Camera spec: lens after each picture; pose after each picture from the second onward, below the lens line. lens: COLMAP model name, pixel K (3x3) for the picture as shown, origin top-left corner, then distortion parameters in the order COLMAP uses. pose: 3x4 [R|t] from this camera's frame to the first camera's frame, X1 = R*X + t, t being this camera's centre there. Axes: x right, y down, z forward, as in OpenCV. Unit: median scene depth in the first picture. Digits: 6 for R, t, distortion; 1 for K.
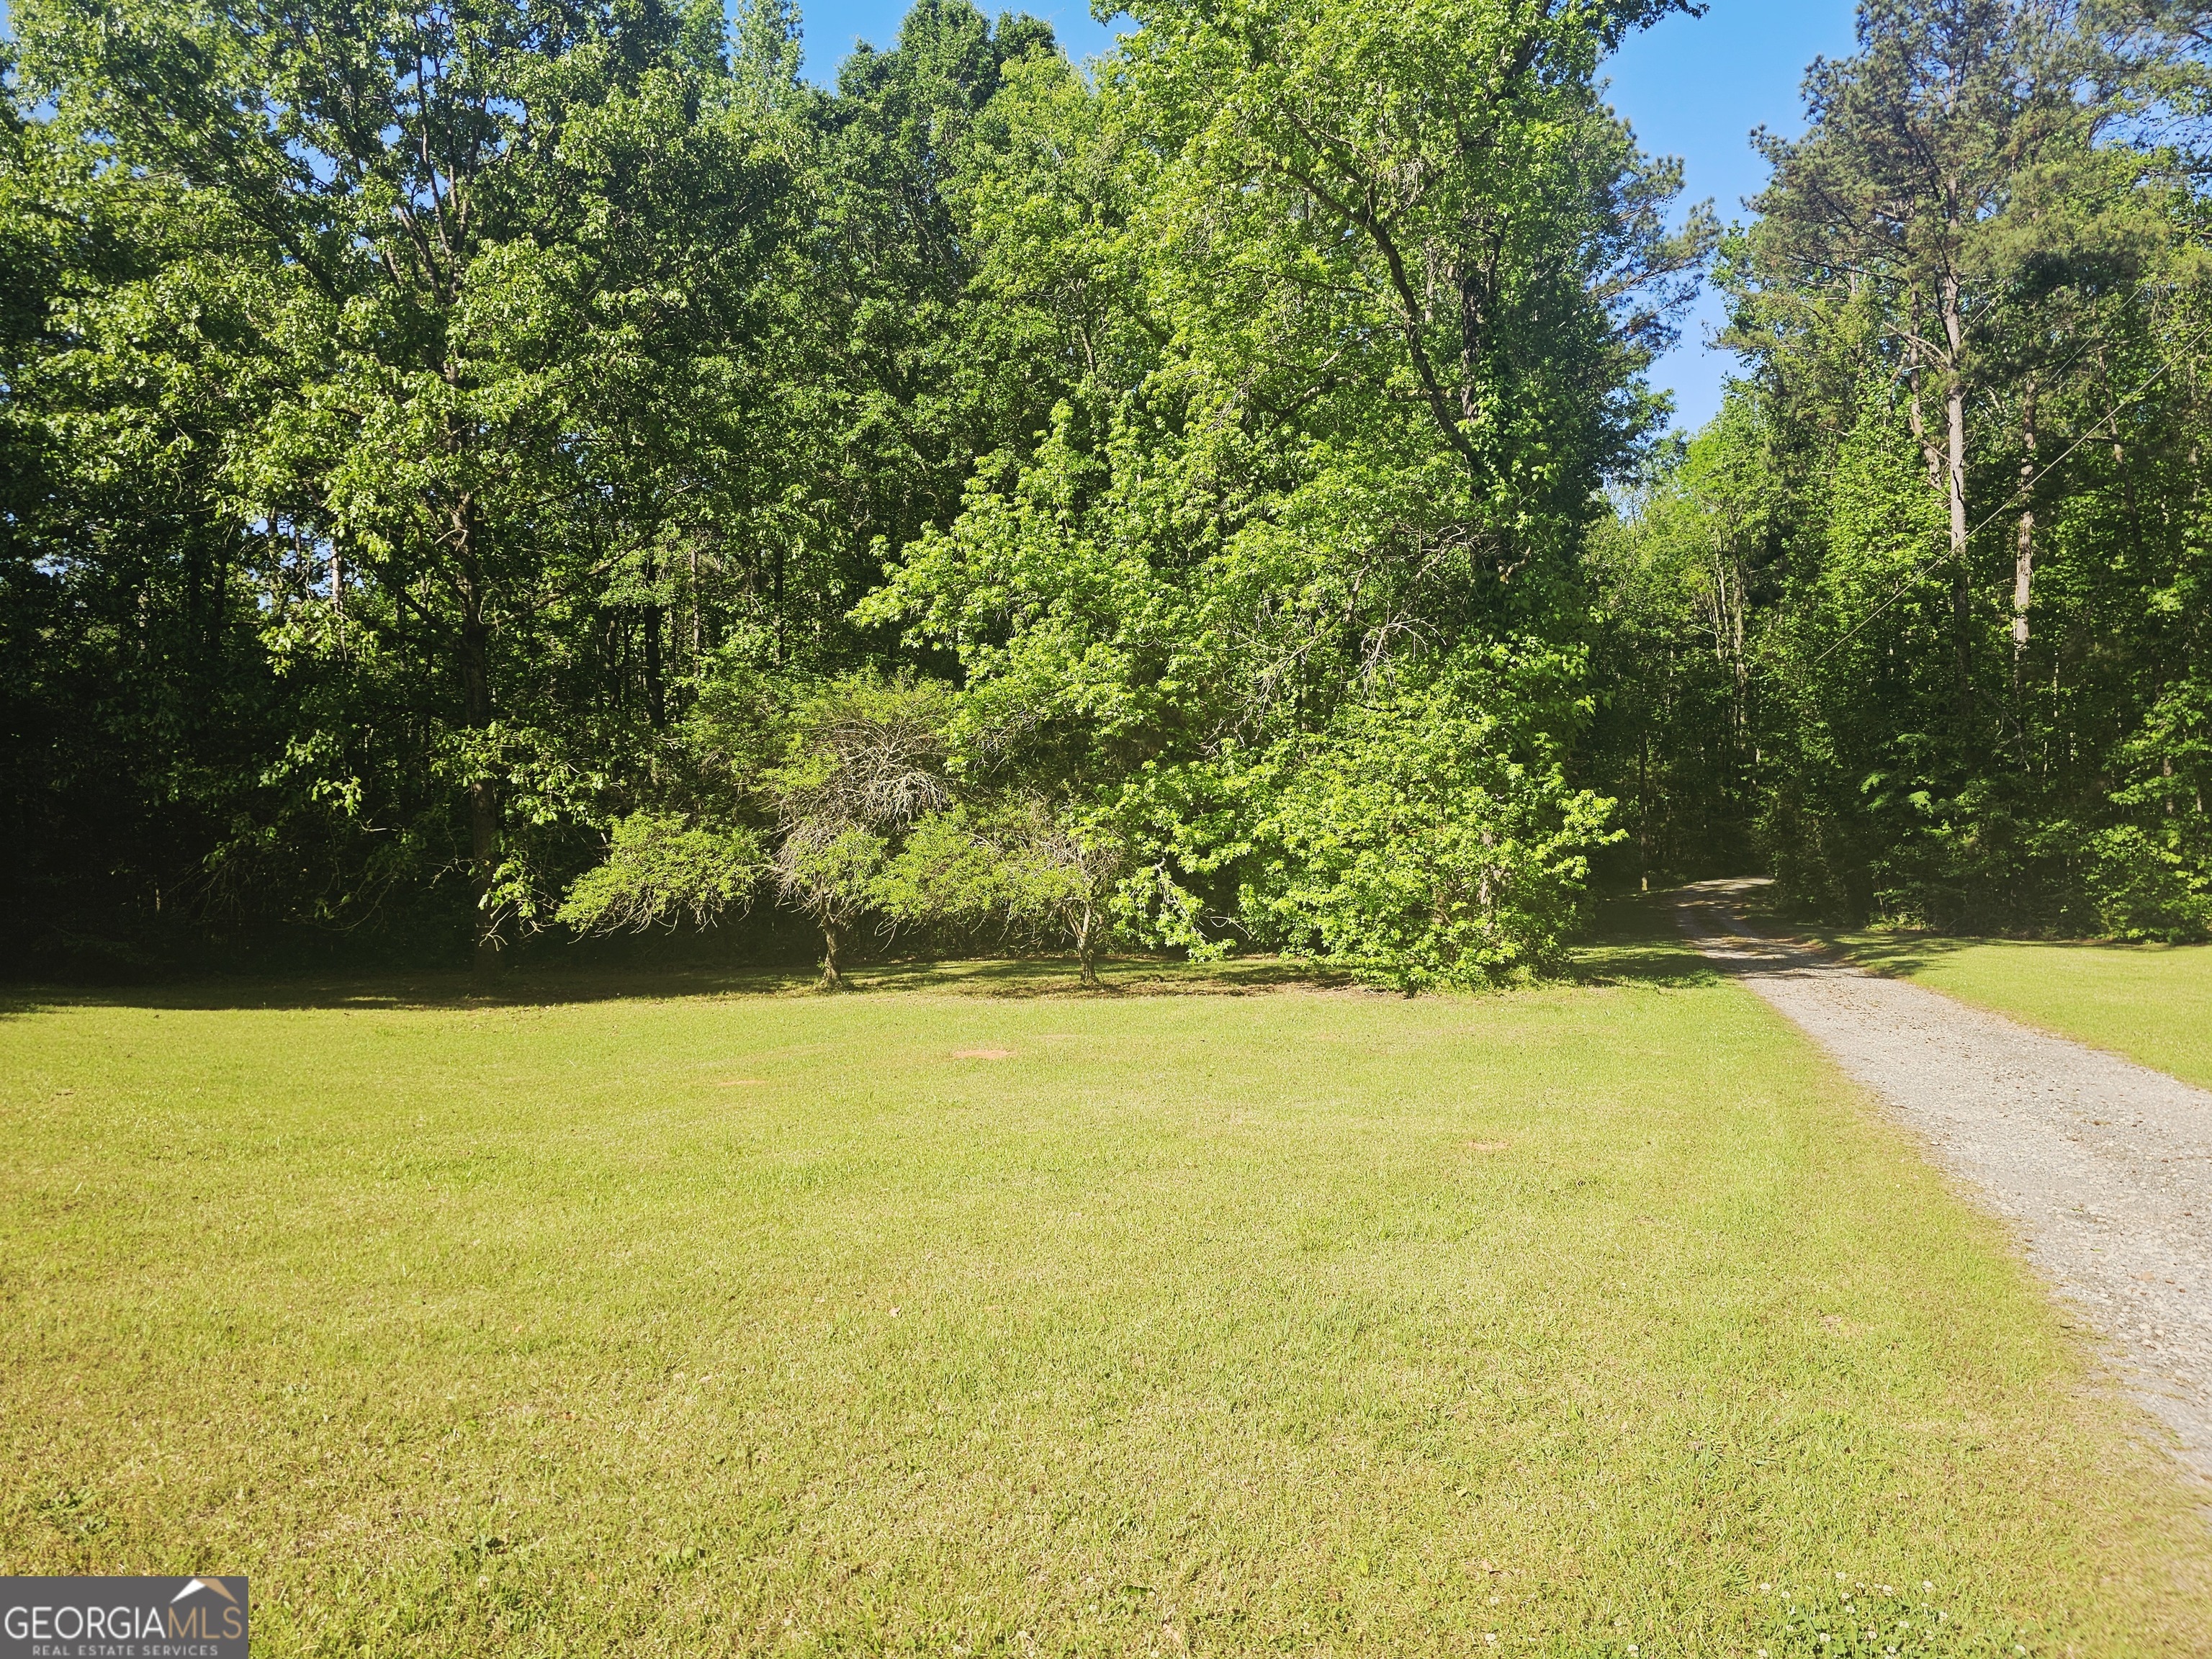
lens RADIAL K [[1484.4, 0, 1085.0], [0, 1484.4, 788.3], [0, 0, 1]] dist [0.055405, -0.047454]
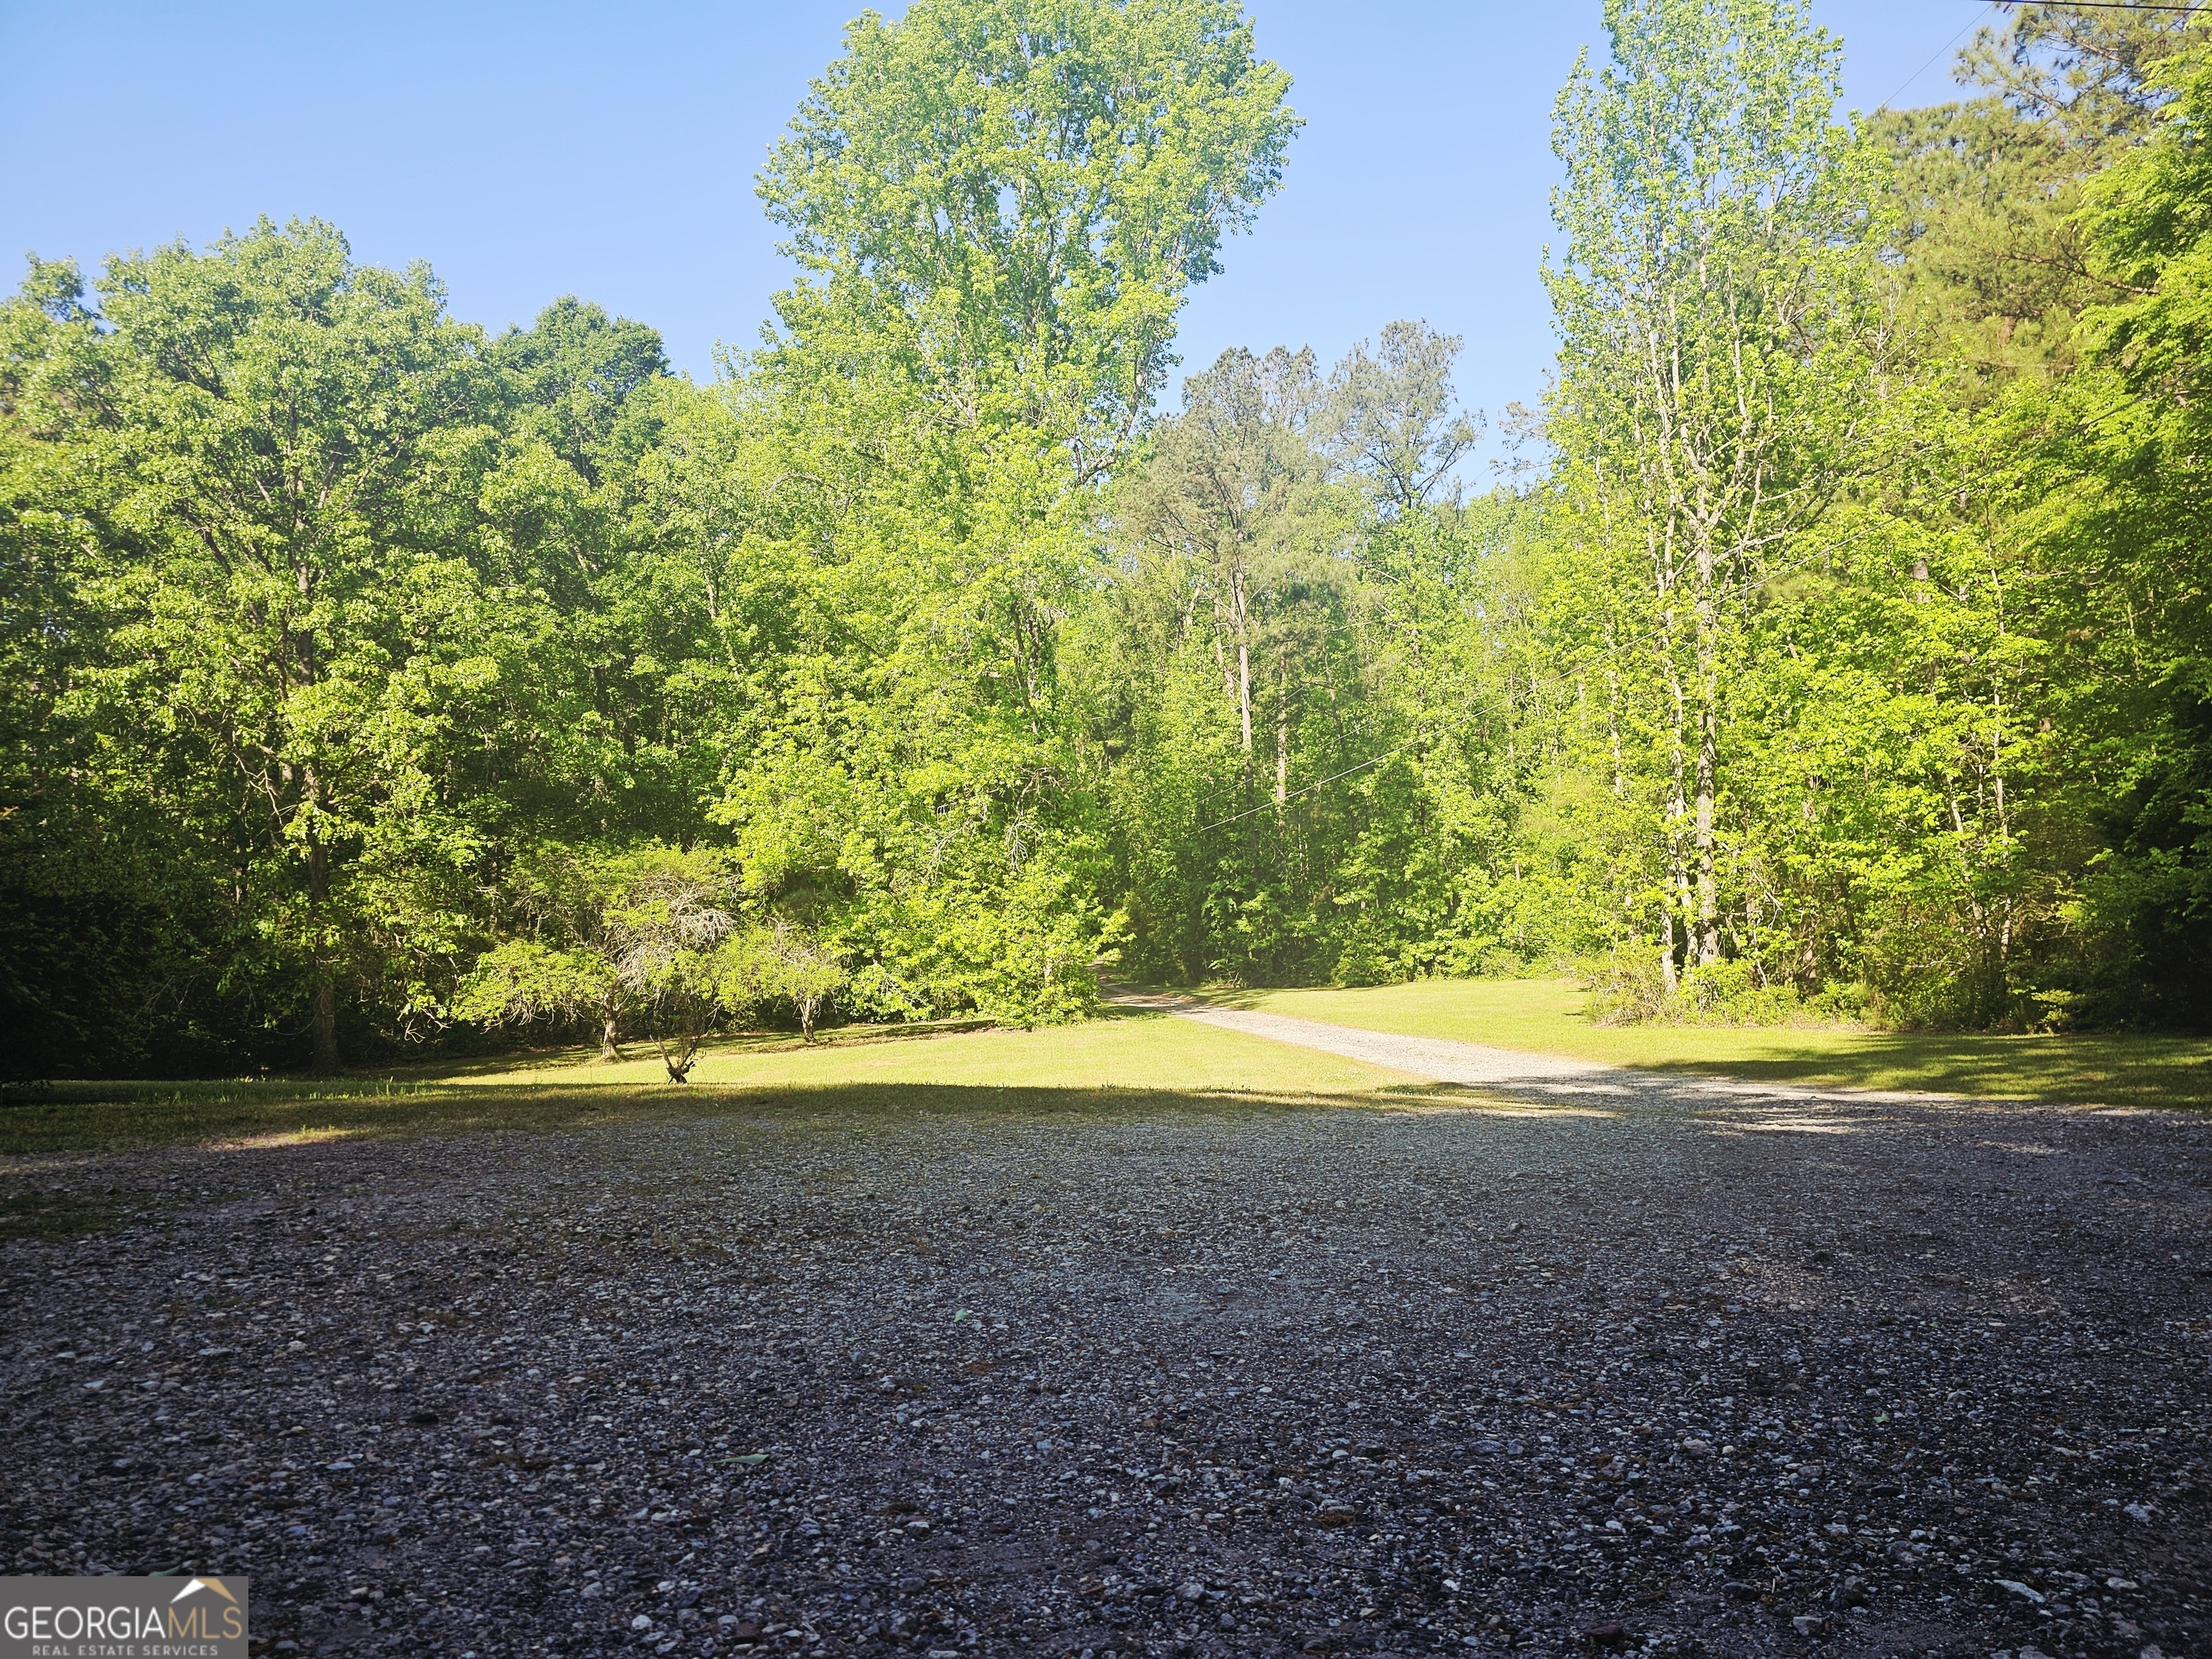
lens RADIAL K [[1484.4, 0, 1106.6], [0, 1484.4, 831.1], [0, 0, 1]] dist [0.055405, -0.047454]
pose [[0.894417, -0.000961, 0.447232, -0.448254], [0.016381, 0.999397, -0.030613, -0.039590], [-0.446933, 0.034707, 0.893894, -0.580228]]
